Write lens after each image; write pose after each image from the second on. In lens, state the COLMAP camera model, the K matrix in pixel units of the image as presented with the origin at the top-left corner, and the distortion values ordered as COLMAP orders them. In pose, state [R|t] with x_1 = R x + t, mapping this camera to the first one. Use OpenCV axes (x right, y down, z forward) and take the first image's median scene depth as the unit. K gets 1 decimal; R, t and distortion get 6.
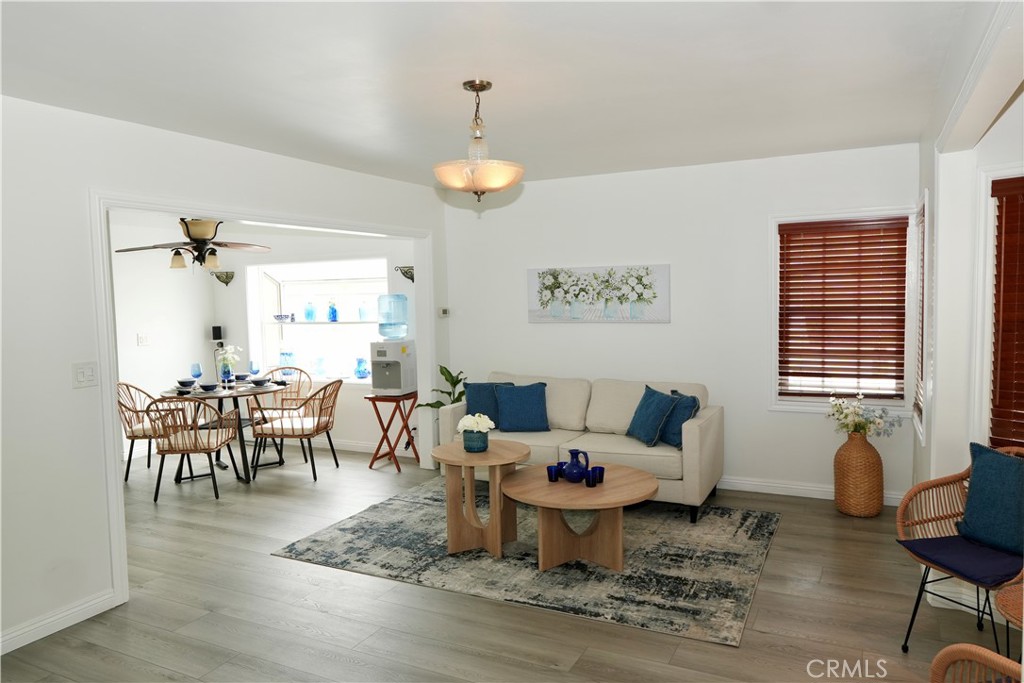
lens RADIAL K [[710.8, 0, 512.0], [0, 710.8, 341.5], [0, 0, 1]] dist [0.000219, 0.001075]
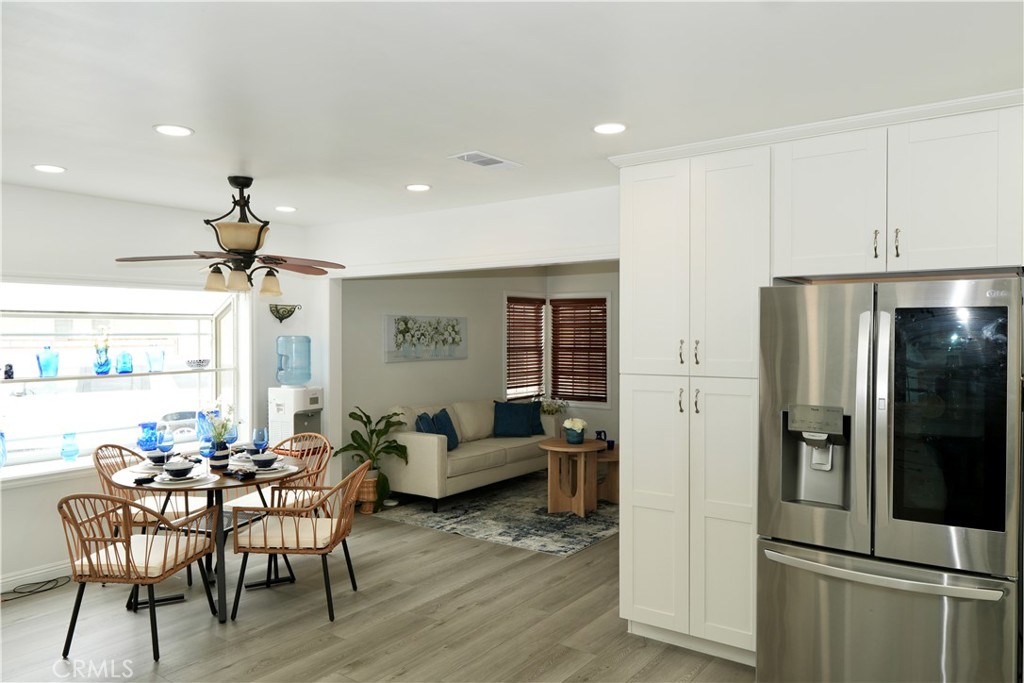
lens RADIAL K [[710.8, 0, 512.0], [0, 710.8, 341.5], [0, 0, 1]] dist [0.000219, 0.001075]
pose [[0.161299, 0.009063, 0.986864, -1.232077], [0.068428, 0.997449, -0.020344, -0.027108], [-0.984530, 0.070811, 0.160267, 0.722265]]
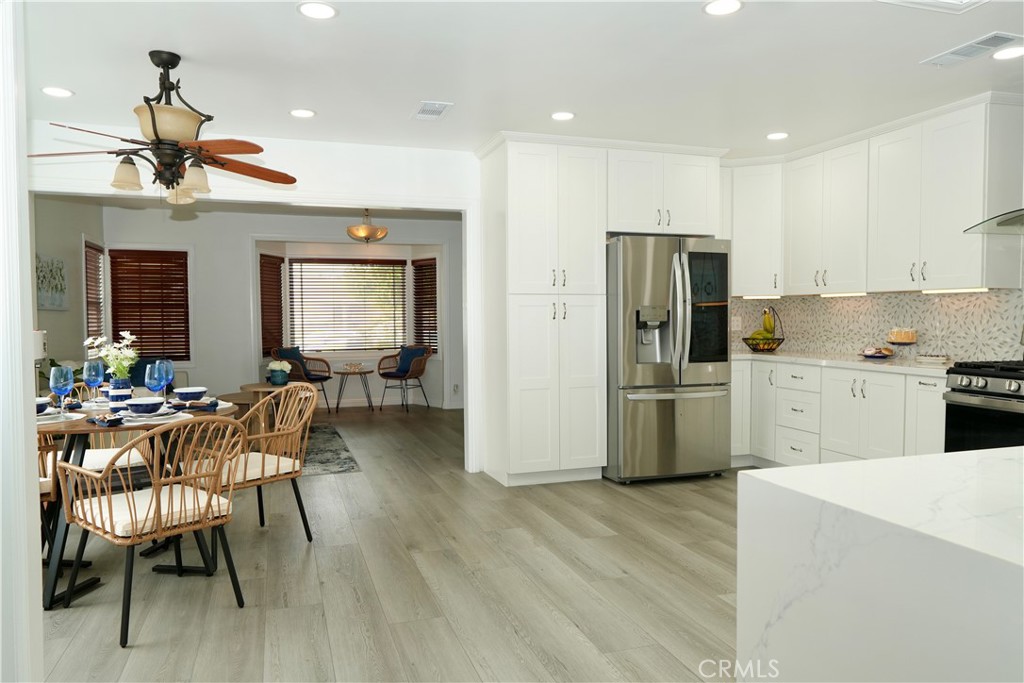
lens RADIAL K [[710.8, 0, 512.0], [0, 710.8, 341.5], [0, 0, 1]] dist [0.000219, 0.001075]
pose [[-0.710090, 0.002344, 0.704107, -1.190363], [0.071774, 0.995026, 0.069071, -0.004500], [-0.700443, 0.099584, -0.706727, 1.399965]]
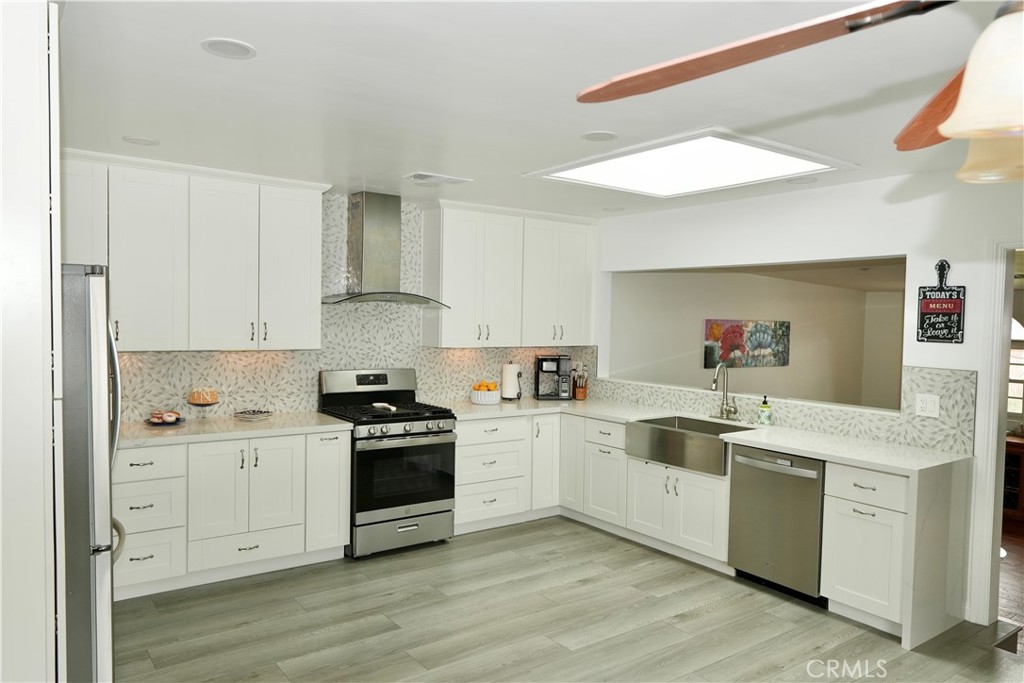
lens RADIAL K [[710.8, 0, 512.0], [0, 710.8, 341.5], [0, 0, 1]] dist [0.000219, 0.001075]
pose [[-0.450424, 0.047684, -0.891540, -0.300761], [-0.073144, 0.993245, 0.090077, -0.082456], [0.889813, 0.105783, -0.443894, 1.101040]]
